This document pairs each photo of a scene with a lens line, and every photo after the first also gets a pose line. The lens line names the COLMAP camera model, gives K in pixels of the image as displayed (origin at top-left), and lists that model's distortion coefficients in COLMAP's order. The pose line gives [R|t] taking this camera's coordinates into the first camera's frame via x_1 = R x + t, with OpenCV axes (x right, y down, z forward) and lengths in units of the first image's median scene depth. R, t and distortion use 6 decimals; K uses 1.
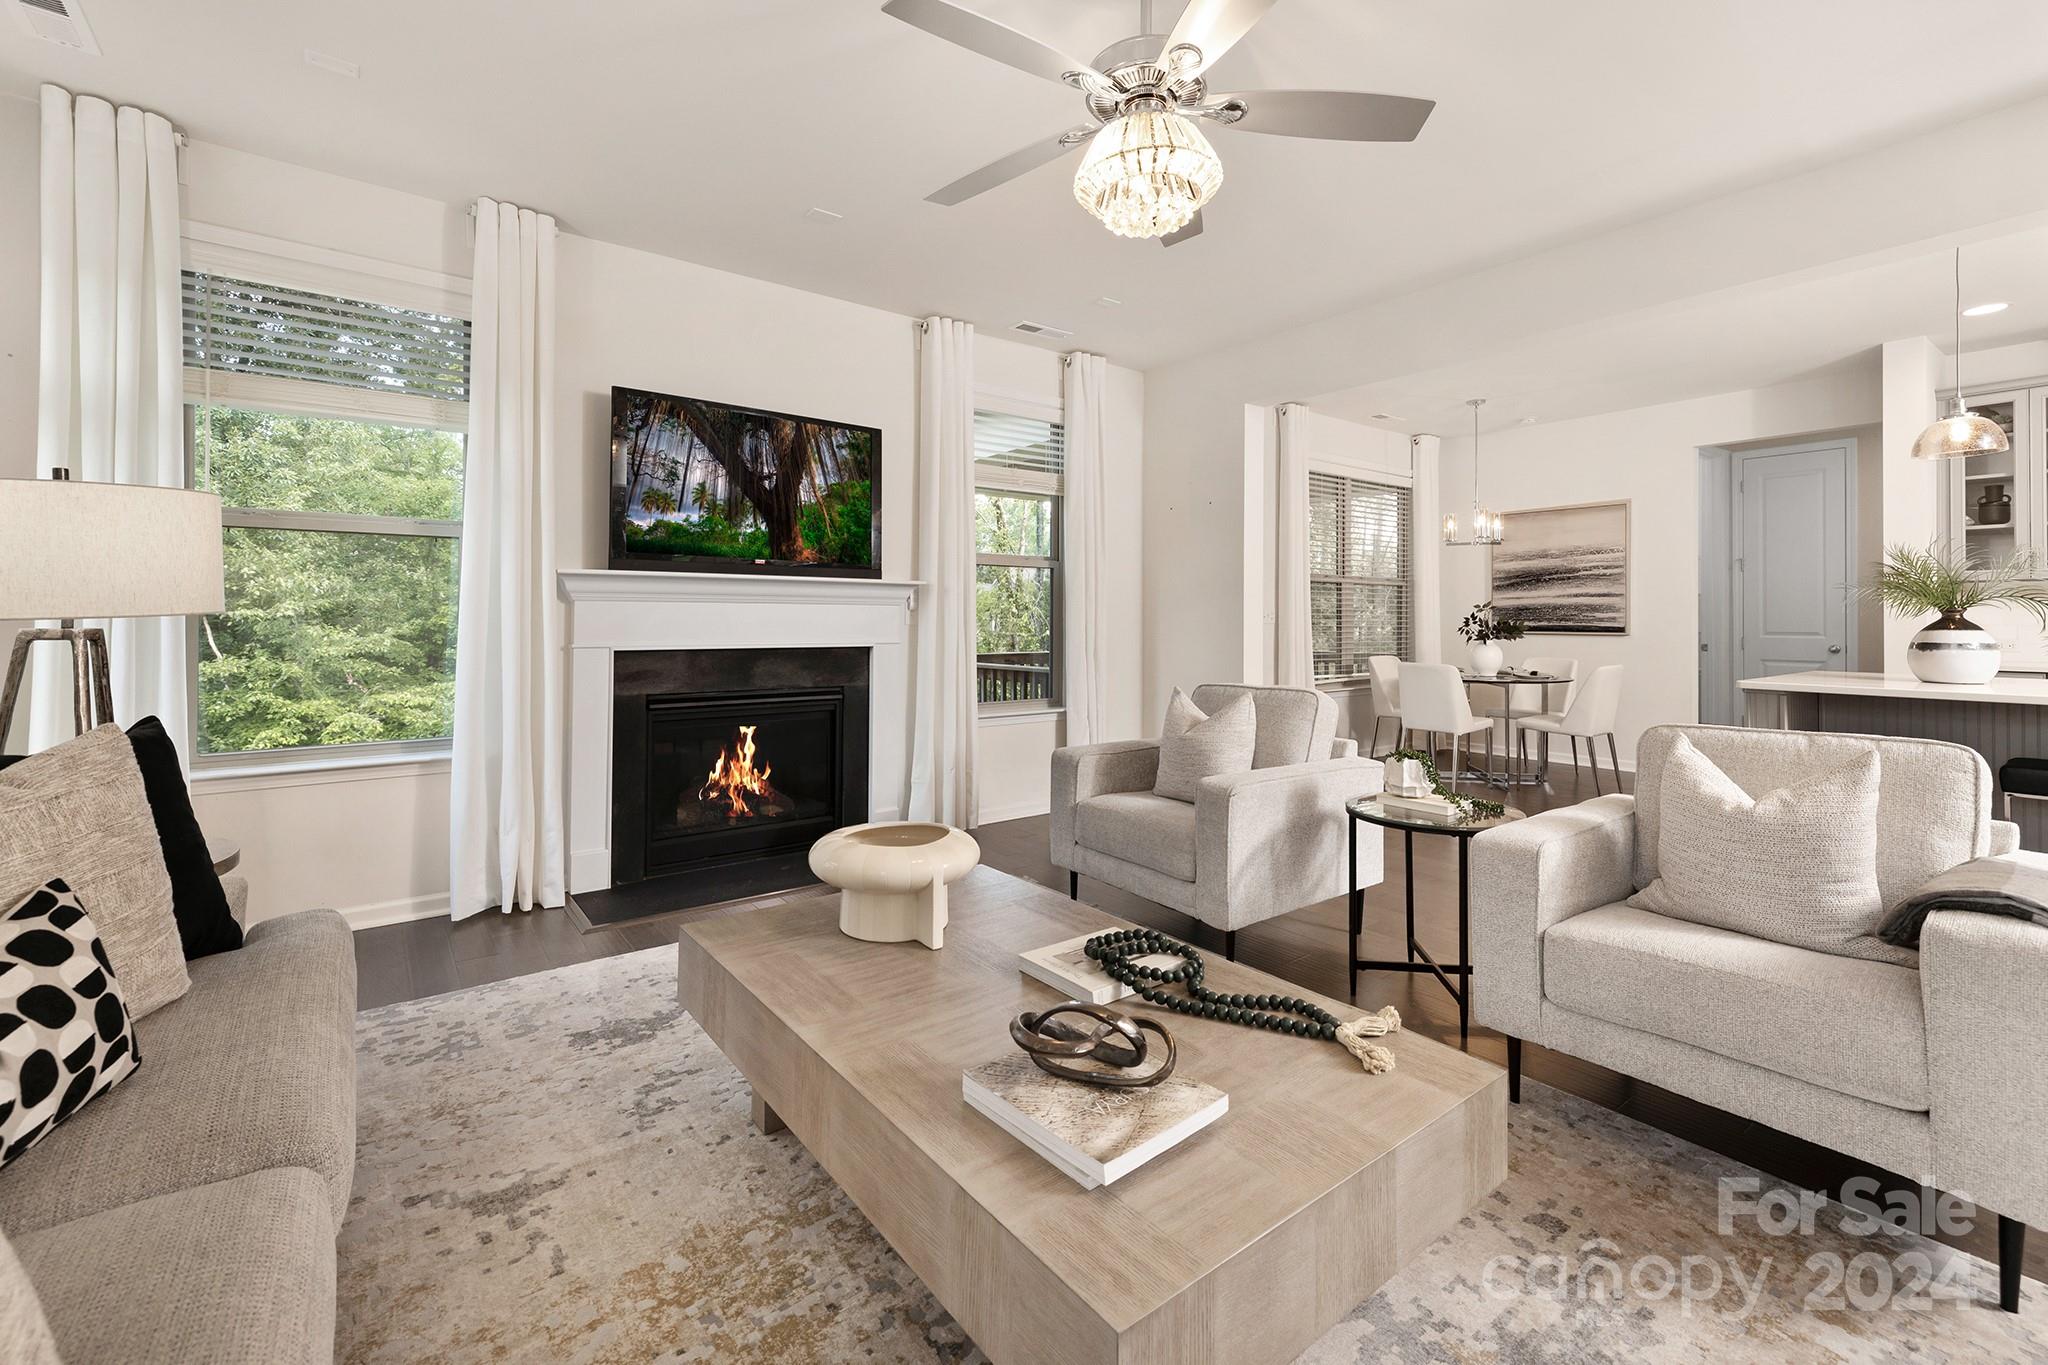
lens RADIAL K [[873.9, 0, 1022.1], [0, 873.9, 622.0], [0, 0, 1]] dist [0.013911, 0.000000]
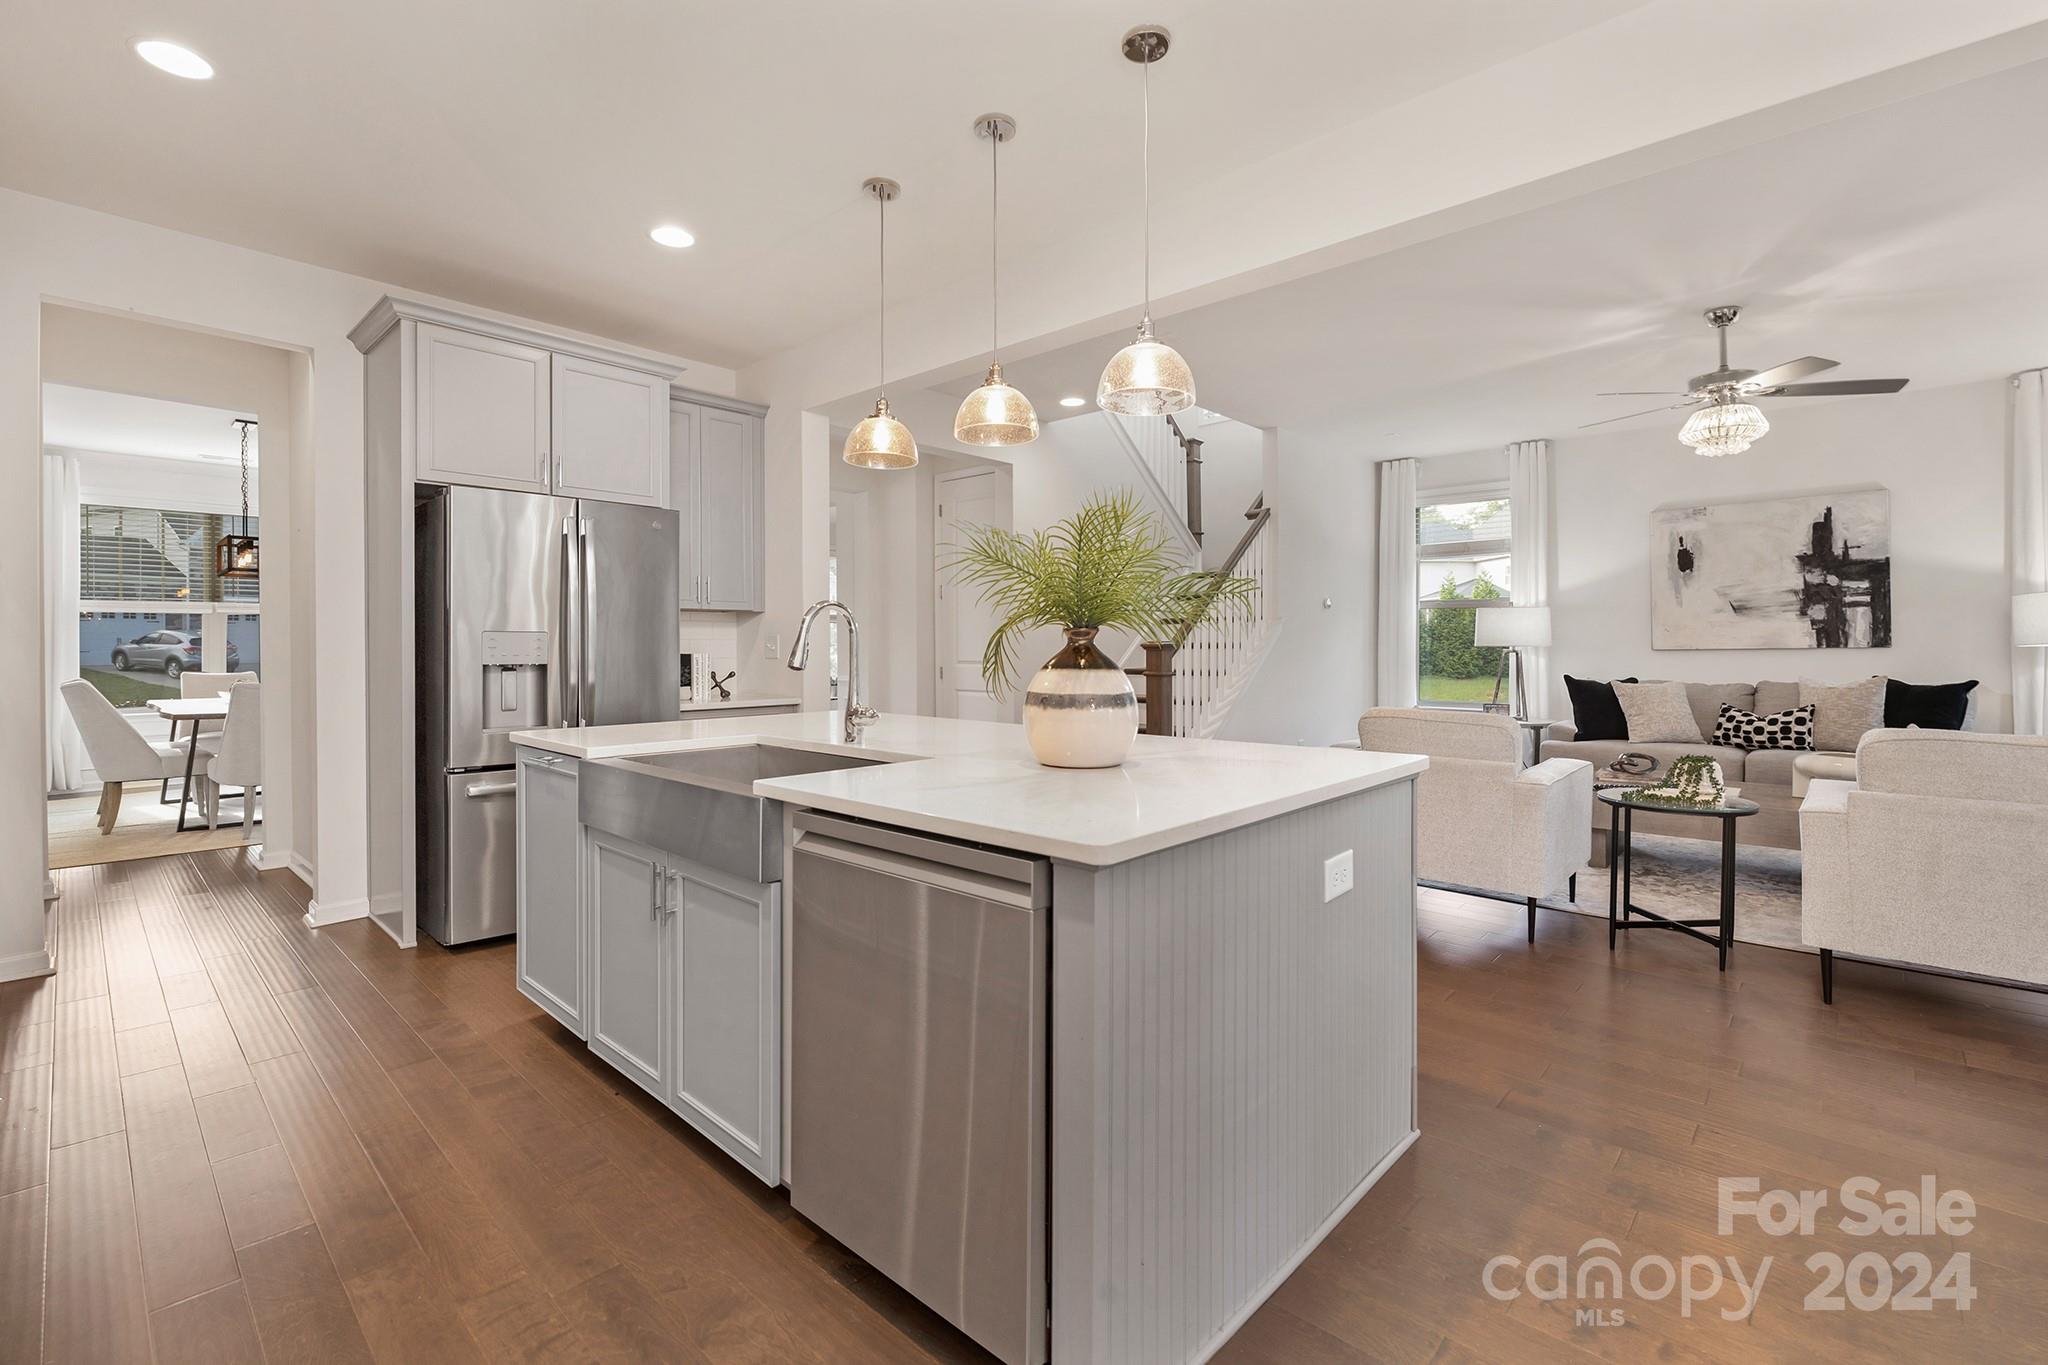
lens RADIAL K [[899.7, 0, 1028.9], [0, 899.7, 651.4], [0, 0, 1]] dist [-0.013591, 0.000283]
pose [[-0.983763, 0.003149, -0.179443, 0.943892], [0.001659, 0.999963, 0.008456, -0.005460], [0.179463, 0.008021, -0.983732, 1.230064]]
